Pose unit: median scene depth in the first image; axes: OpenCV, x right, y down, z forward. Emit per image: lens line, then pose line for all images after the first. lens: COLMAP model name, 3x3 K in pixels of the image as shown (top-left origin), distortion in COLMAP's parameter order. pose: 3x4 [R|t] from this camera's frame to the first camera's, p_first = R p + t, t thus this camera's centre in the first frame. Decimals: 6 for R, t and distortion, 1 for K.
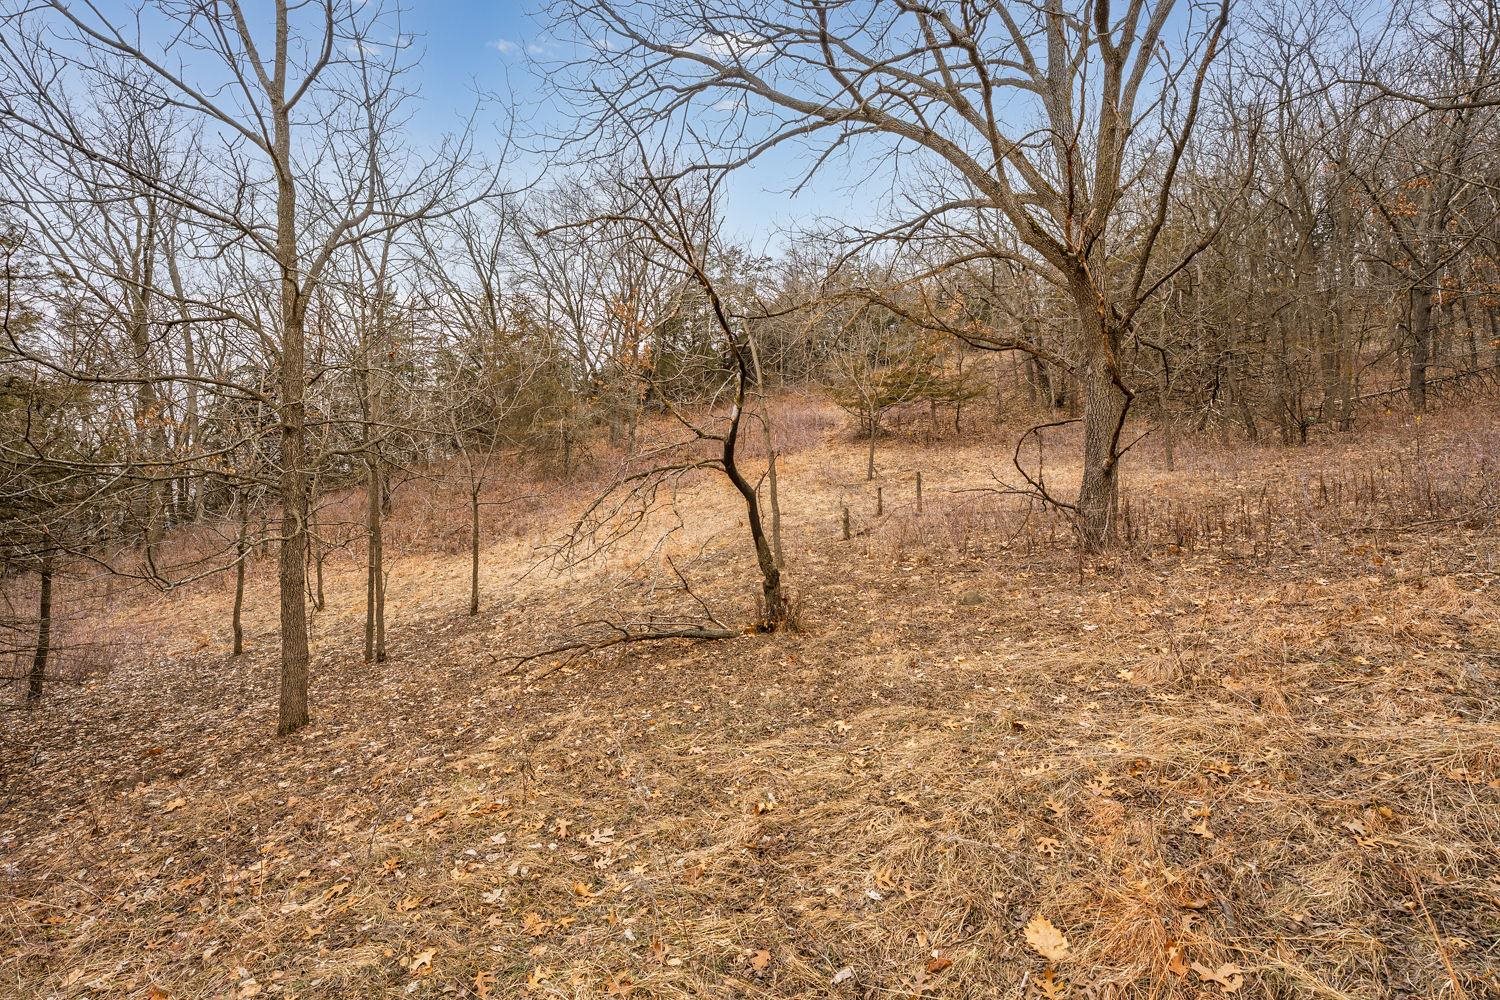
lens RADIAL K [[580.7, 0, 750.0], [0, 580.7, 500.0], [0, 0, 1]] dist [-0.060443, 0.008201]
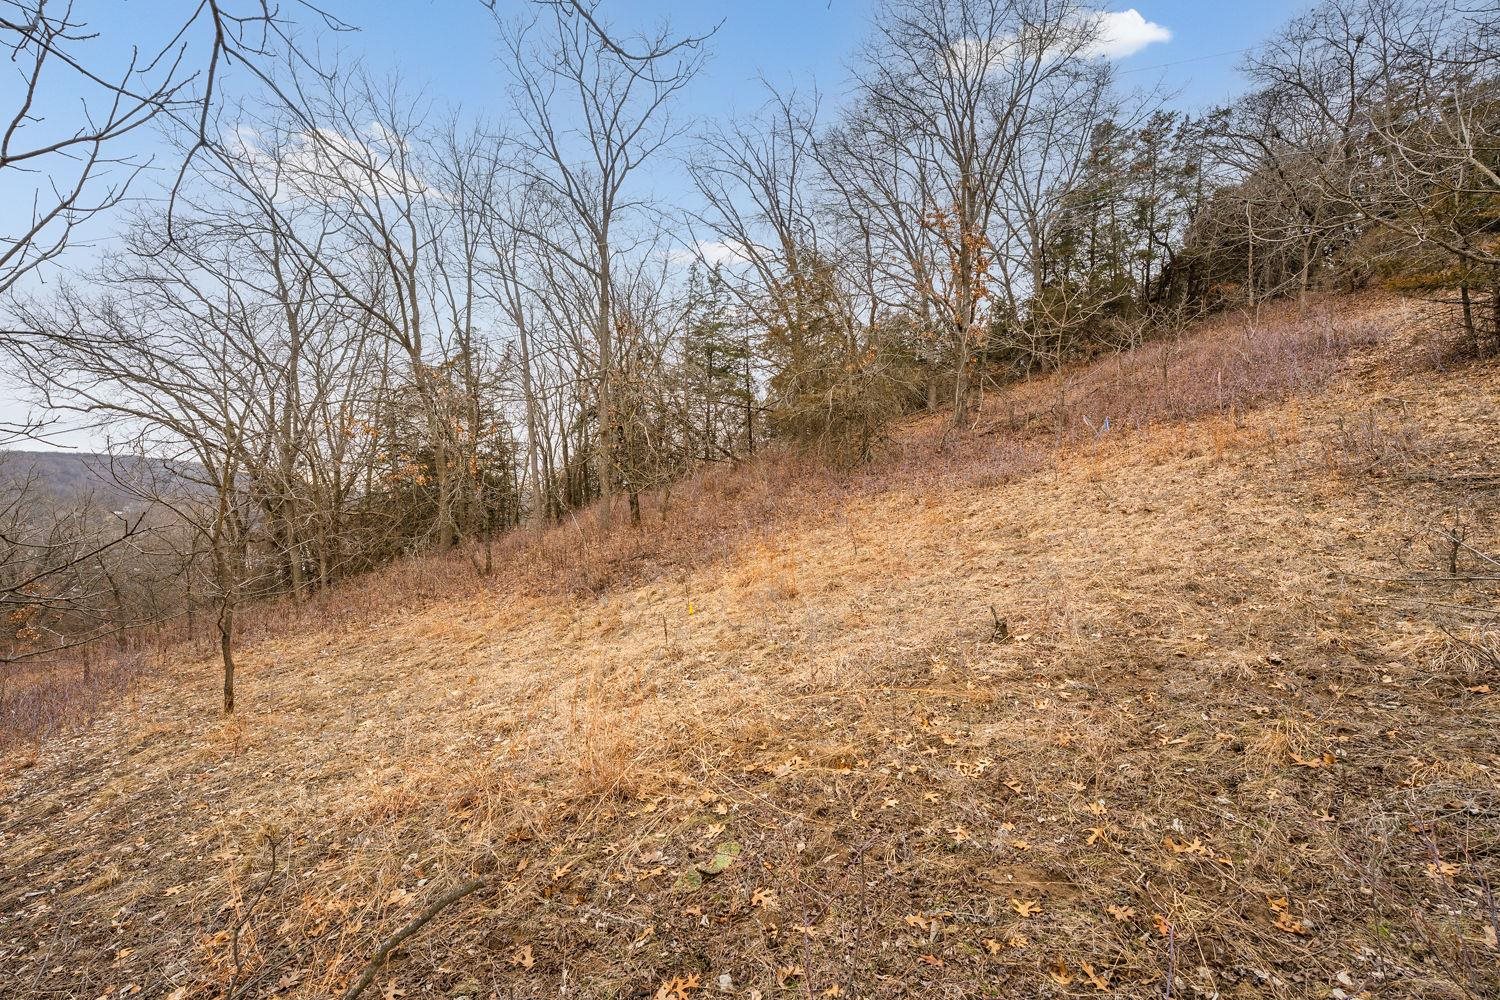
lens RADIAL K [[580.7, 0, 750.0], [0, 580.7, 500.0], [0, 0, 1]] dist [-0.060443, 0.008201]
pose [[0.767649, 0.012266, -0.640753, 0.045072], [0.006923, 0.999600, 0.027430, -0.019760], [0.640833, -0.025492, 0.767257, 0.400283]]
